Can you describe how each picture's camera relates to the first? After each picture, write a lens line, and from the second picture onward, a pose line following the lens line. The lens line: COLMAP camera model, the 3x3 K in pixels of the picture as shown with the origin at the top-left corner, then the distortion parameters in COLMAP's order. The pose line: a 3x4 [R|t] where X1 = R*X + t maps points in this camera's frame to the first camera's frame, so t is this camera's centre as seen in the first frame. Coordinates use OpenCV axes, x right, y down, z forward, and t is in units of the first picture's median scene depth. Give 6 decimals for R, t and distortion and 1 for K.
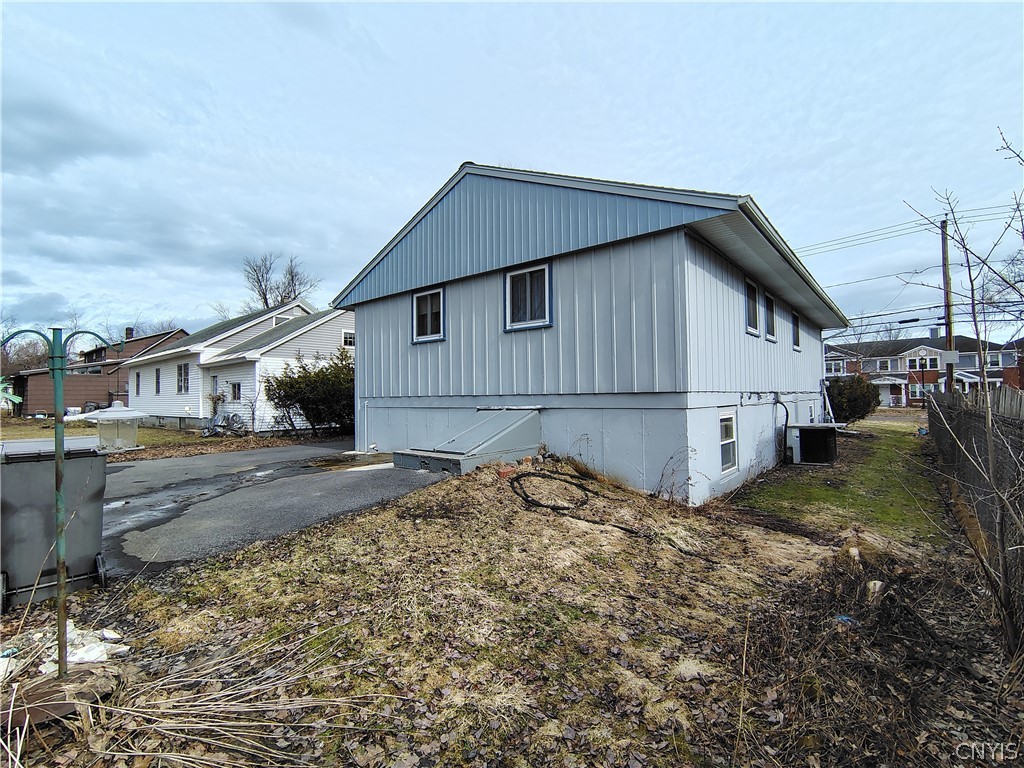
lens RADIAL K [[477.2, 0, 509.2], [0, 477.2, 382.1], [0, 0, 1]] dist [0.000409, 0.002454]
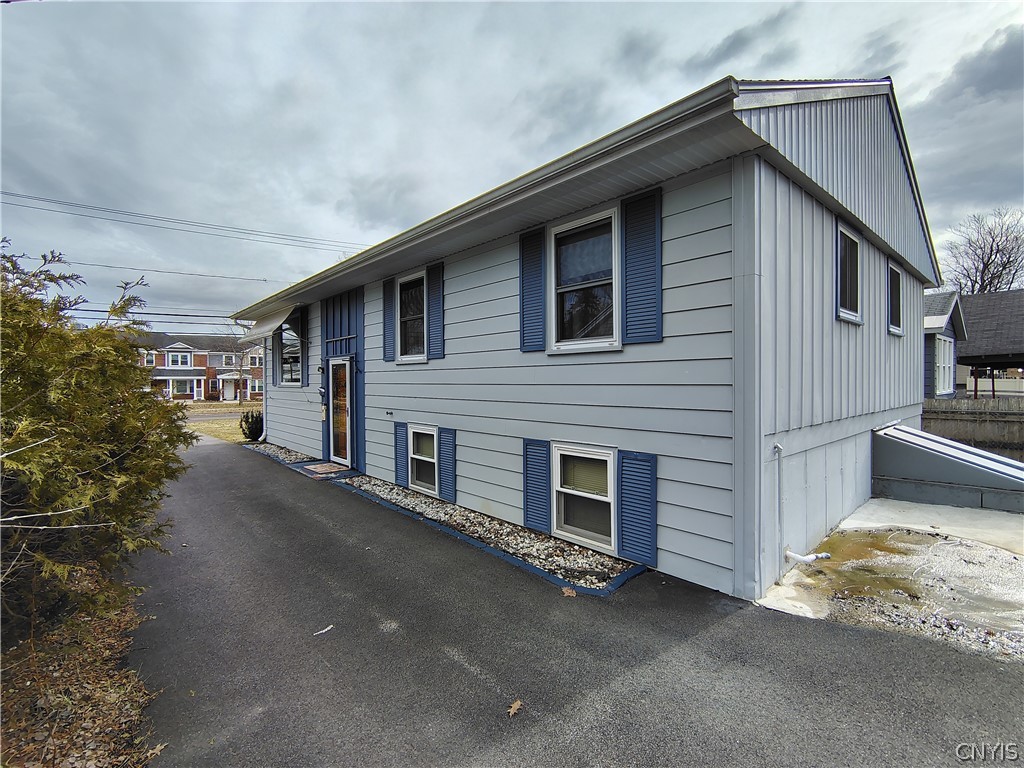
lens RADIAL K [[477.2, 0, 510.7], [0, 477.2, 382.0], [0, 0, 1]] dist [0.000409, 0.002454]
pose [[0.153573, 0.010243, 0.988084, -0.798748], [-0.027757, 0.999596, -0.006049, 0.002284], [-0.987747, -0.026497, 0.153795, 1.314093]]
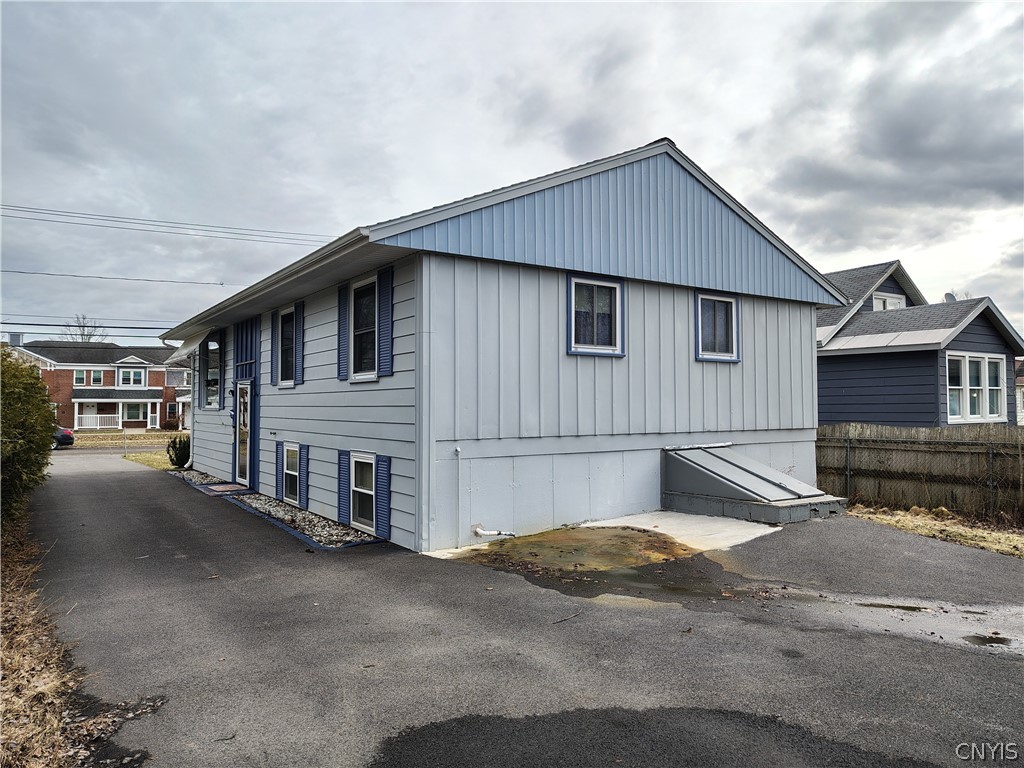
lens RADIAL K [[699.5, 0, 507.0], [0, 699.5, 379.5], [0, 0, 1]] dist [0.052352, -0.017483]
pose [[0.280736, 0.049045, 0.958531, -1.172258], [-0.031706, 0.998622, -0.041810, -0.003094], [-0.959261, -0.018654, 0.281904, 0.843914]]
